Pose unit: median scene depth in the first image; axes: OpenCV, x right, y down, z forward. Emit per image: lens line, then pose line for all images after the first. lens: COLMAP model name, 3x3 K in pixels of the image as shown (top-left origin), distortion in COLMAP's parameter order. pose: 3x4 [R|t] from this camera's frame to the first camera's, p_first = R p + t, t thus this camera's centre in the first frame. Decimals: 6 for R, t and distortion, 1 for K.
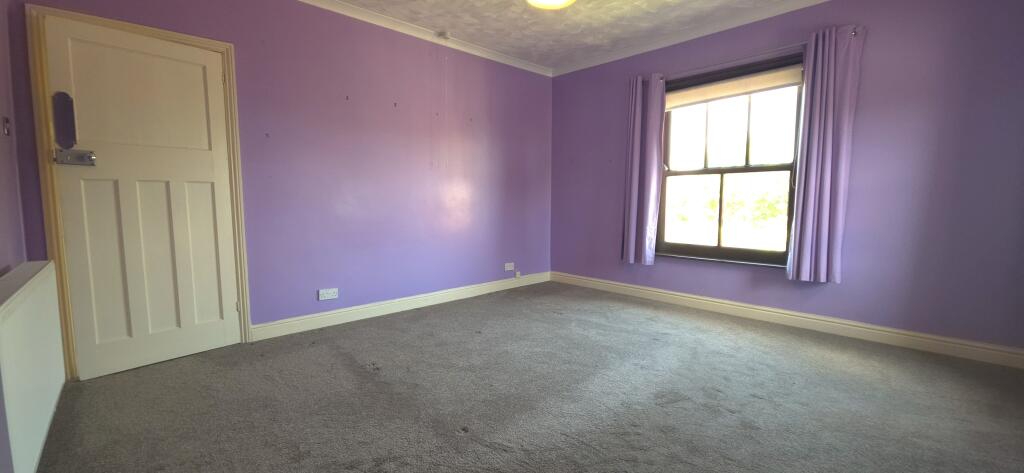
lens RADIAL K [[404.8, 0, 506.7], [0, 404.8, 238.7], [0, 0, 1]] dist [0.005708, -0.005105]
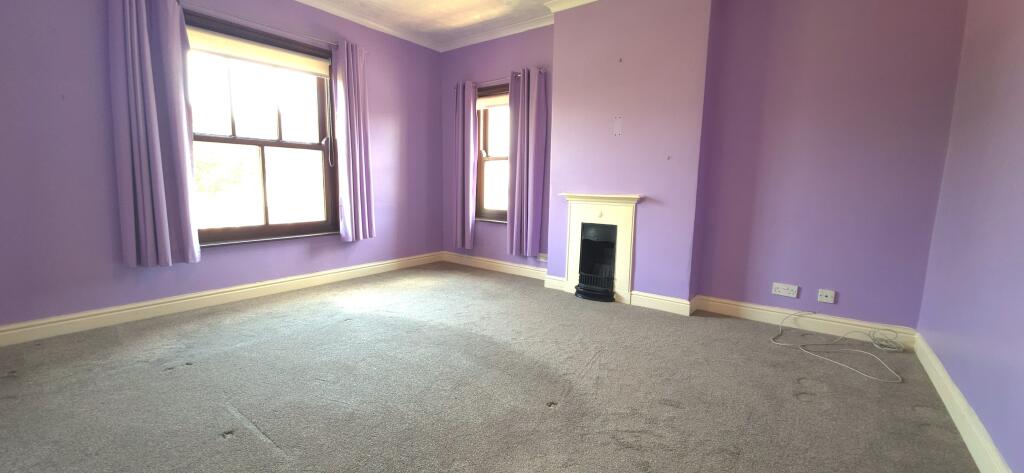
lens RADIAL K [[404.8, 0, 515.0], [0, 404.8, 240.9], [0, 0, 1]] dist [0.005708, -0.005105]
pose [[-0.174669, -0.146534, 0.973662, -0.551631], [0.080454, 0.983433, 0.162437, -0.055854], [-0.981335, 0.106708, -0.159986, 0.661487]]
